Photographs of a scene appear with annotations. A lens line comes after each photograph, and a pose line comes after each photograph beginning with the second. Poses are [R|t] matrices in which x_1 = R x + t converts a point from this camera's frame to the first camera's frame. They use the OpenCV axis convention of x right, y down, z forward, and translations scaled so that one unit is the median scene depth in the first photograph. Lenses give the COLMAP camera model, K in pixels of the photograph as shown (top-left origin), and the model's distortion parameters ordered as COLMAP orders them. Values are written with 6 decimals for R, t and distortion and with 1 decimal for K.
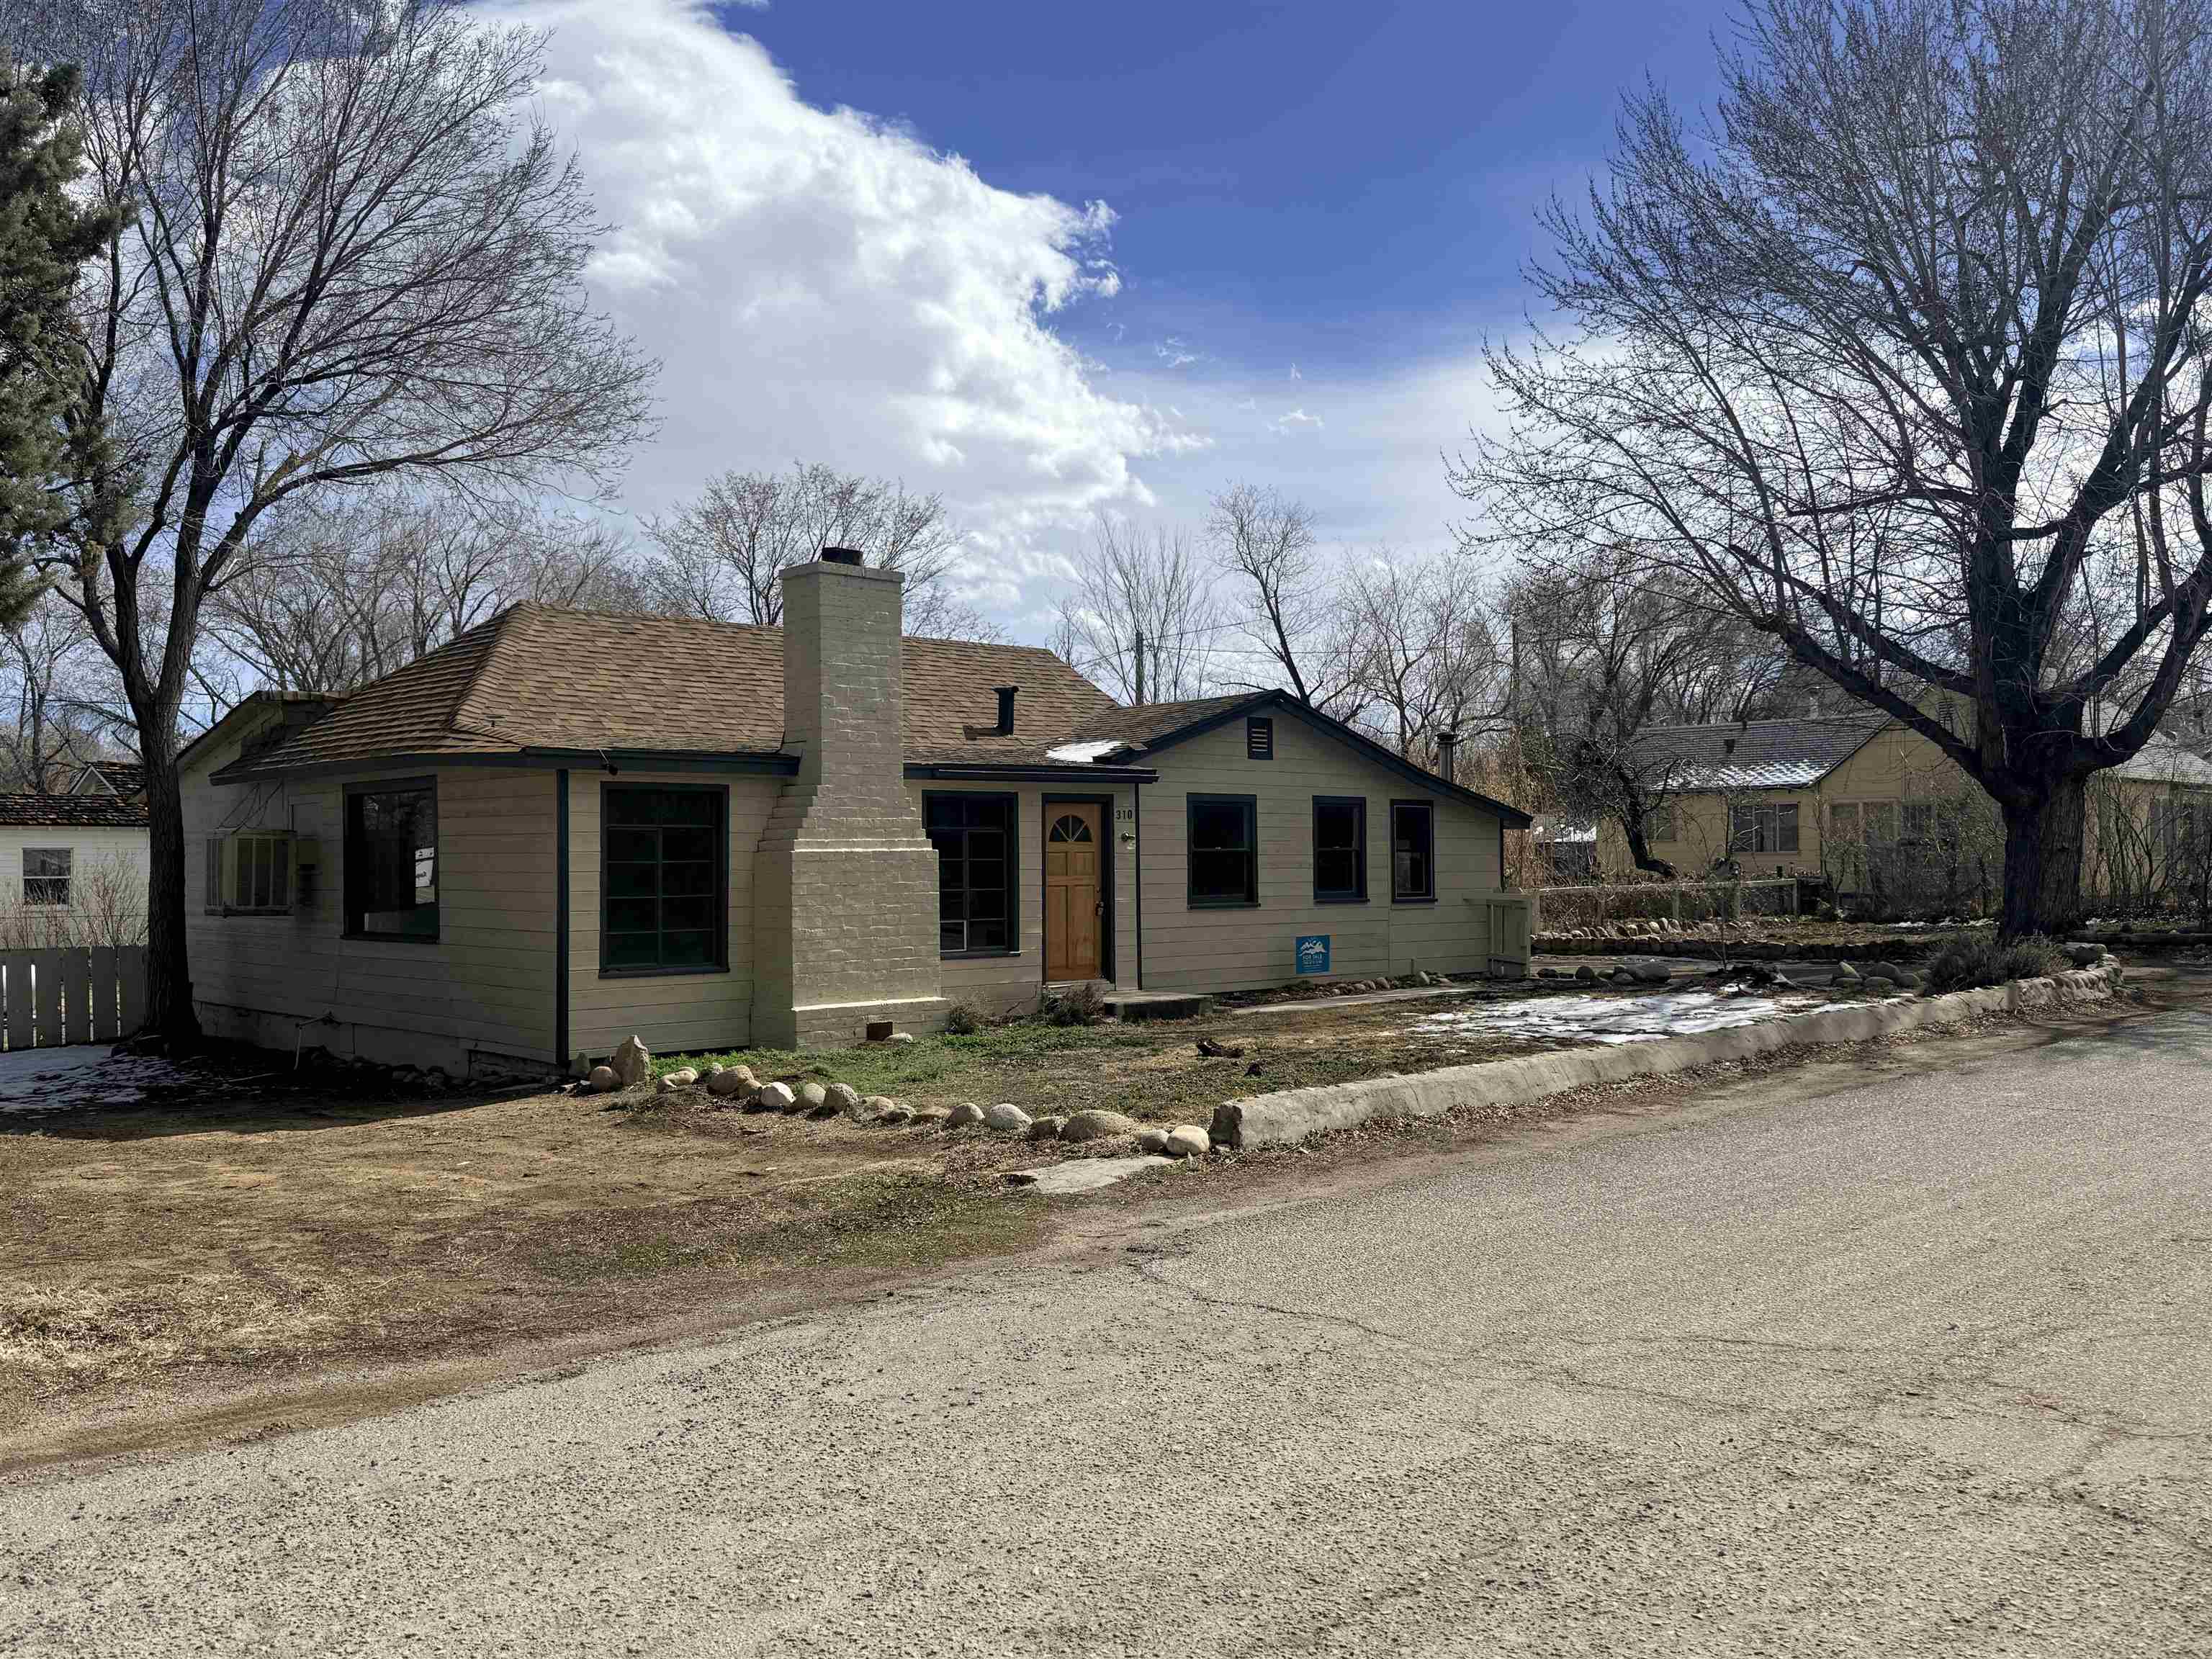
lens RADIAL K [[1862.1, 0, 1087.4], [0, 1862.1, 846.9], [0, 0, 1]] dist [0.102391, -0.051507]
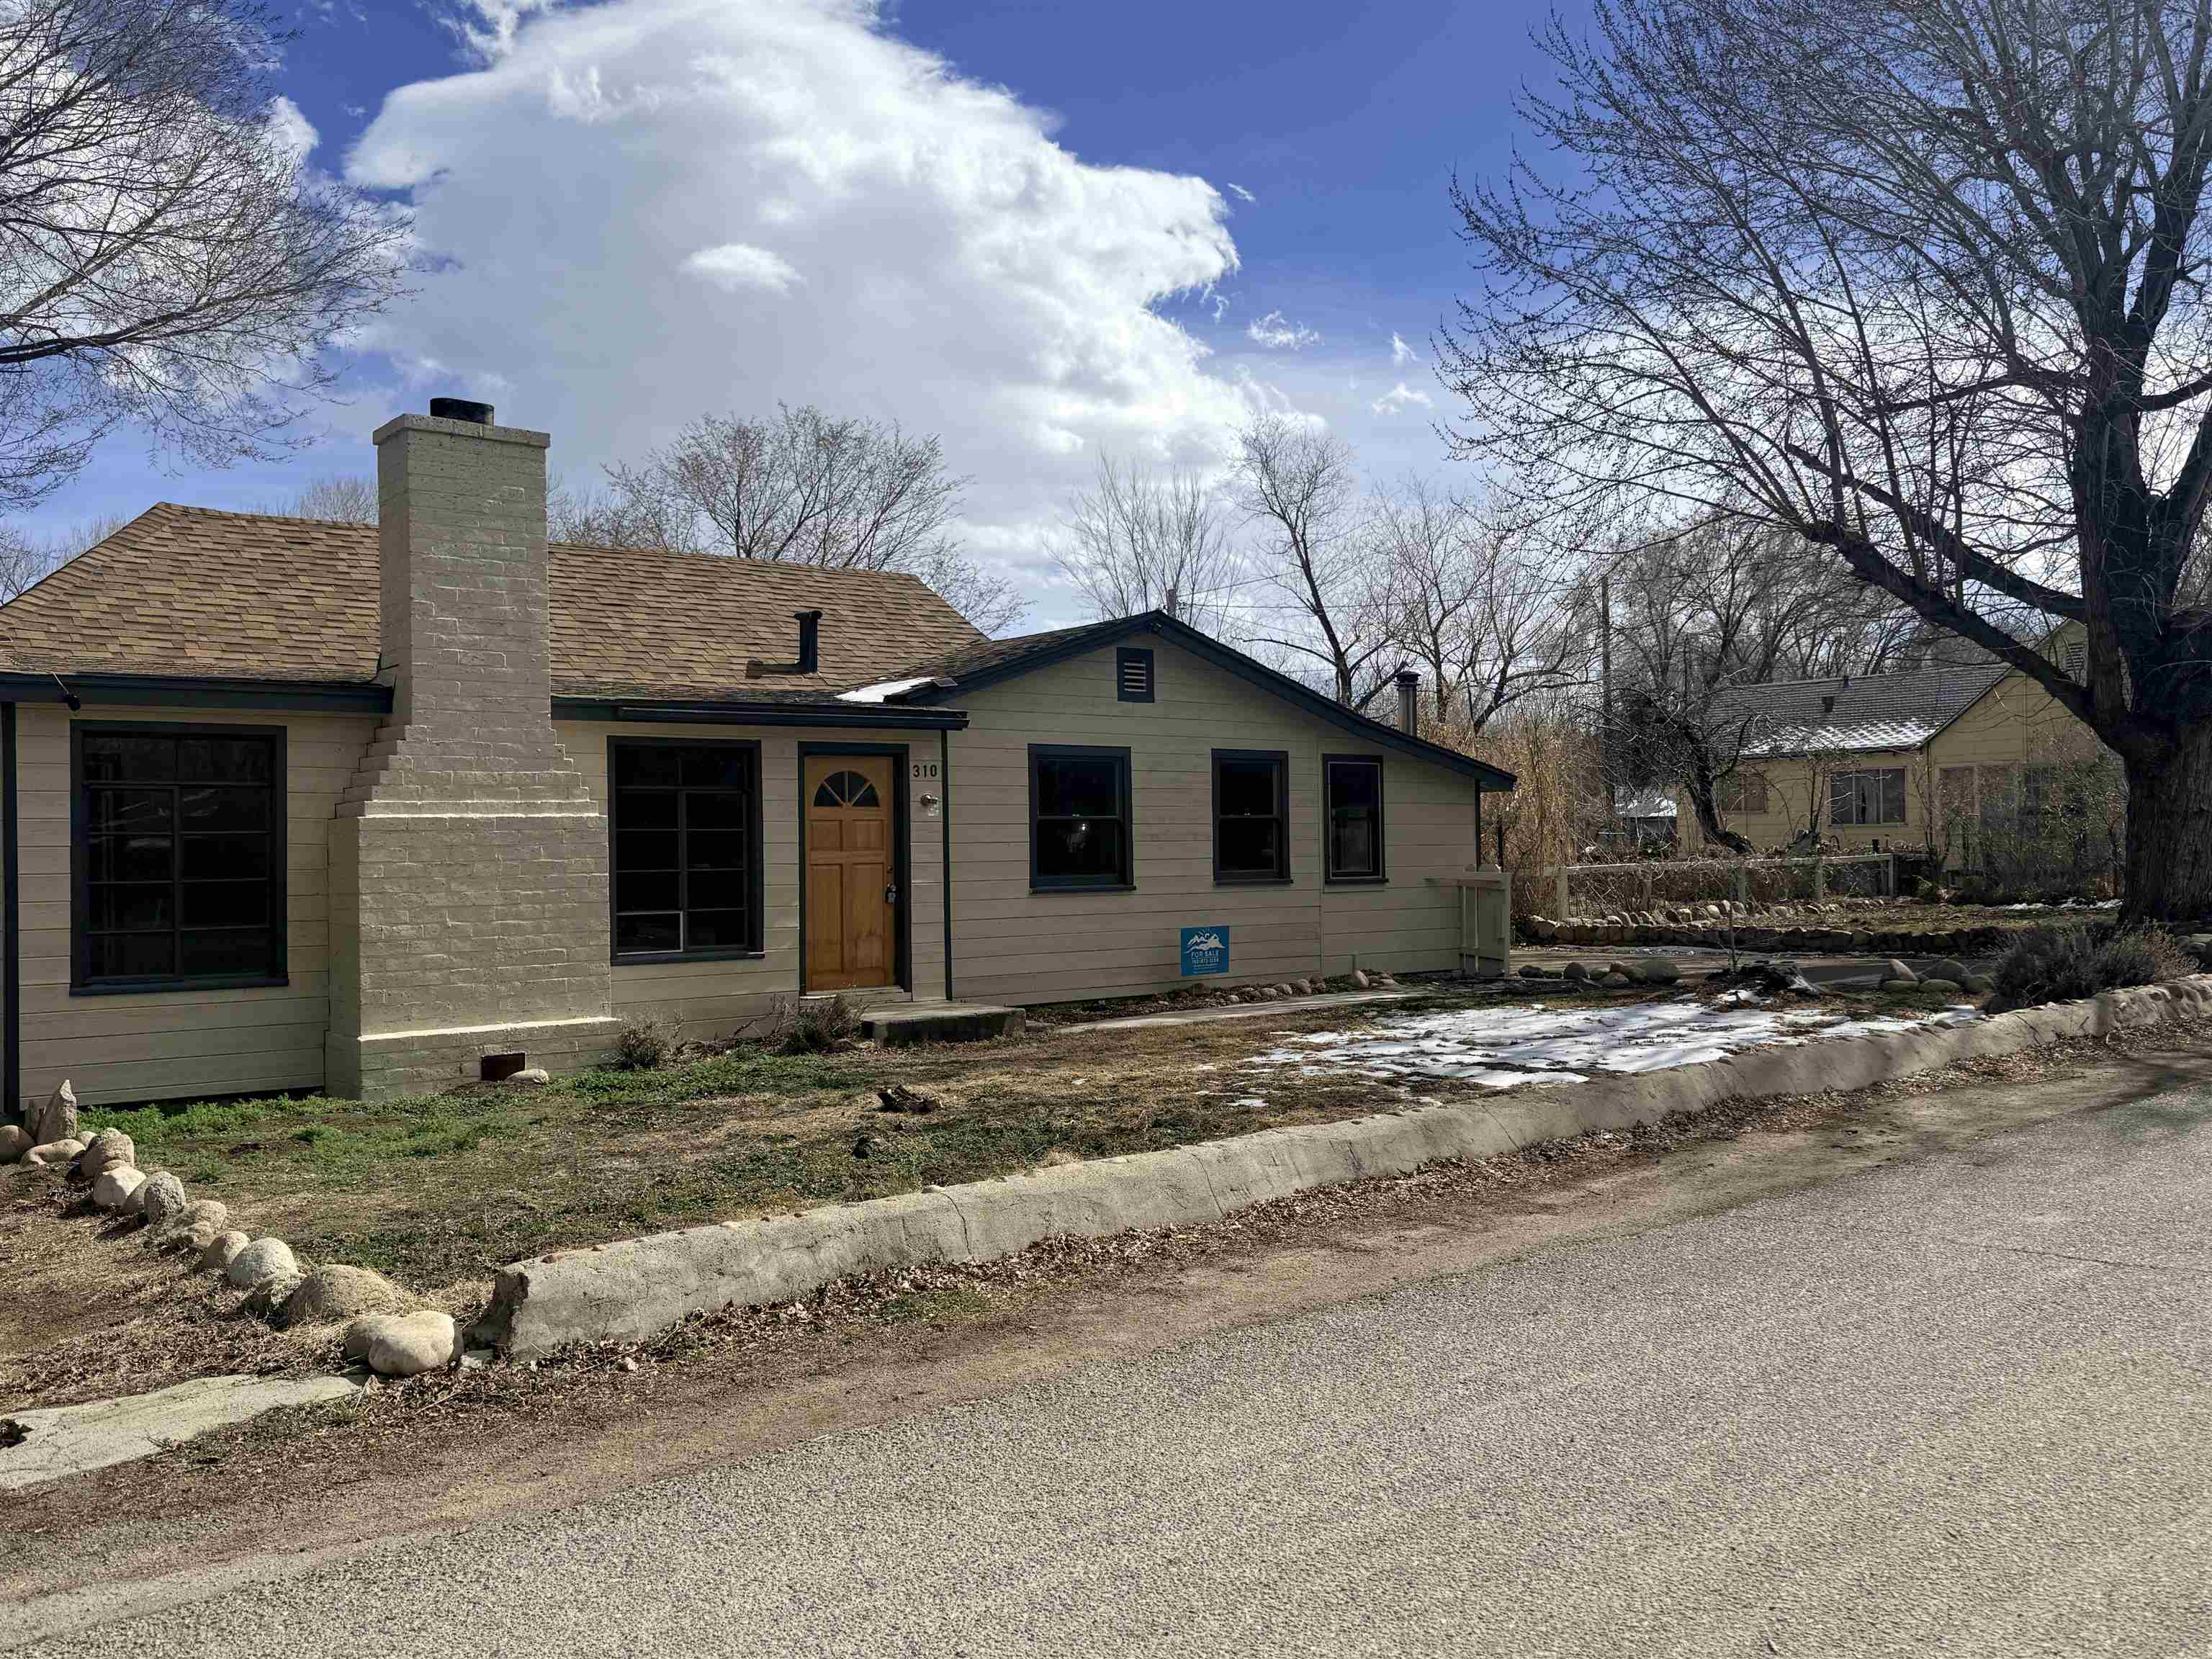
lens RADIAL K [[1862.1, 0, 1117.8], [0, 1862.1, 829.4], [0, 0, 1]] dist [0.102391, -0.051507]
pose [[0.998441, -0.006601, -0.055419, 0.133752], [0.006587, 0.999978, -0.000433, 0.007161], [0.055421, 0.000067, 0.998463, 0.229530]]
